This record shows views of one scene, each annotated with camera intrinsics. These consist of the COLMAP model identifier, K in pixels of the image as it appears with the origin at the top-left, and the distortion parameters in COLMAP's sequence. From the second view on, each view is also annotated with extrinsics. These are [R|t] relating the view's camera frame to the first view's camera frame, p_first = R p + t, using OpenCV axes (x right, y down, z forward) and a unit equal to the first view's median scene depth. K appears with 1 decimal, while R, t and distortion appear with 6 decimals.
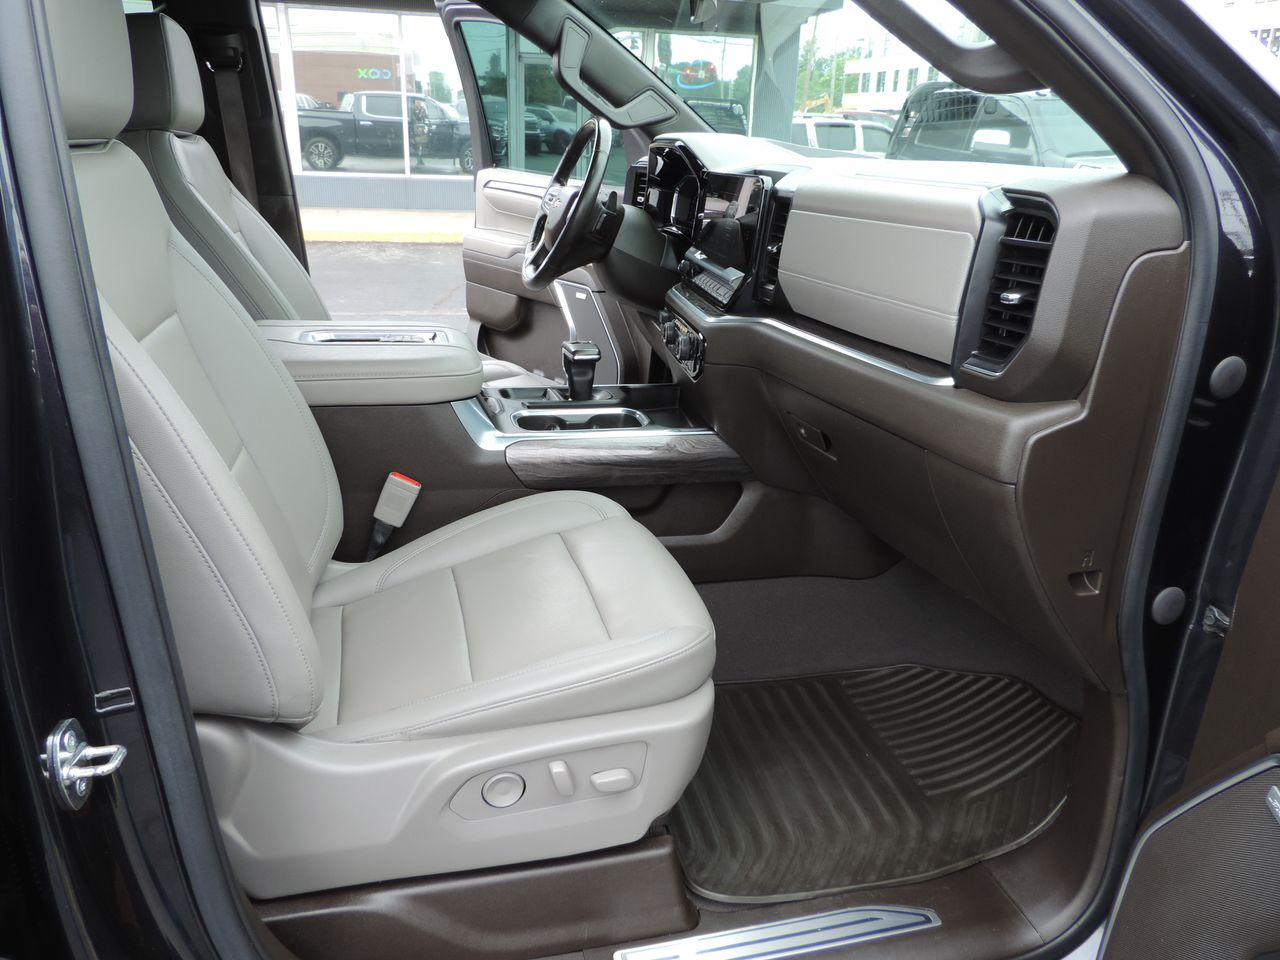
lens RADIAL K [[963.1, 0, 637.4], [0, 963.1, 497.0], [0, 0, 1]] dist [-0.043337, -0.001410]
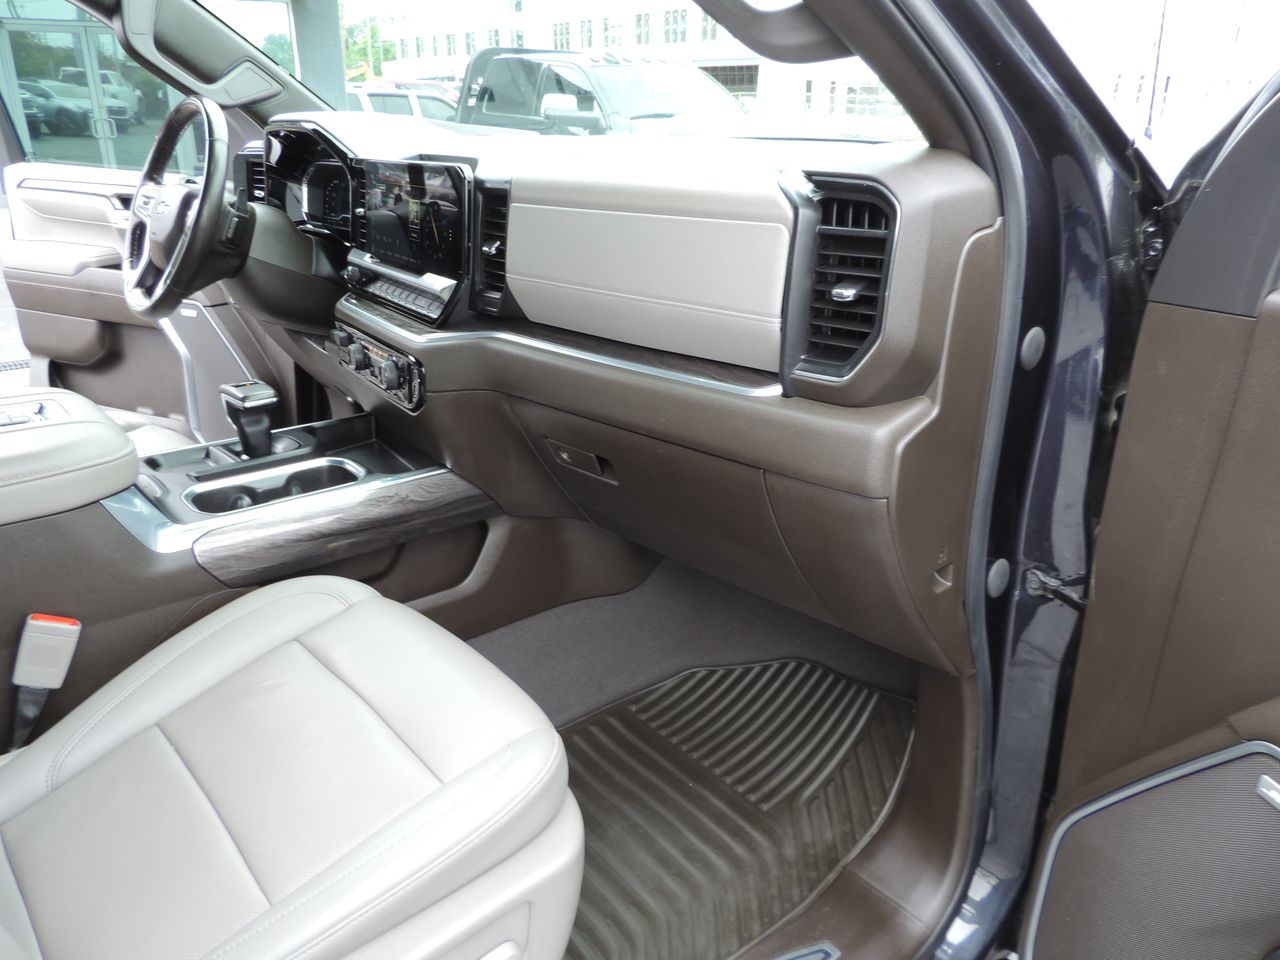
lens RADIAL K [[924.3, 0, 640.0], [0, 924.3, 480.0], [0, 0, 1]] dist [-0.022771, 0.001936]
pose [[0.887068, -0.189456, 0.420972, -0.118094], [0.177847, 0.981769, 0.067081, -0.085176], [-0.426006, 0.015364, 0.904590, 0.196920]]
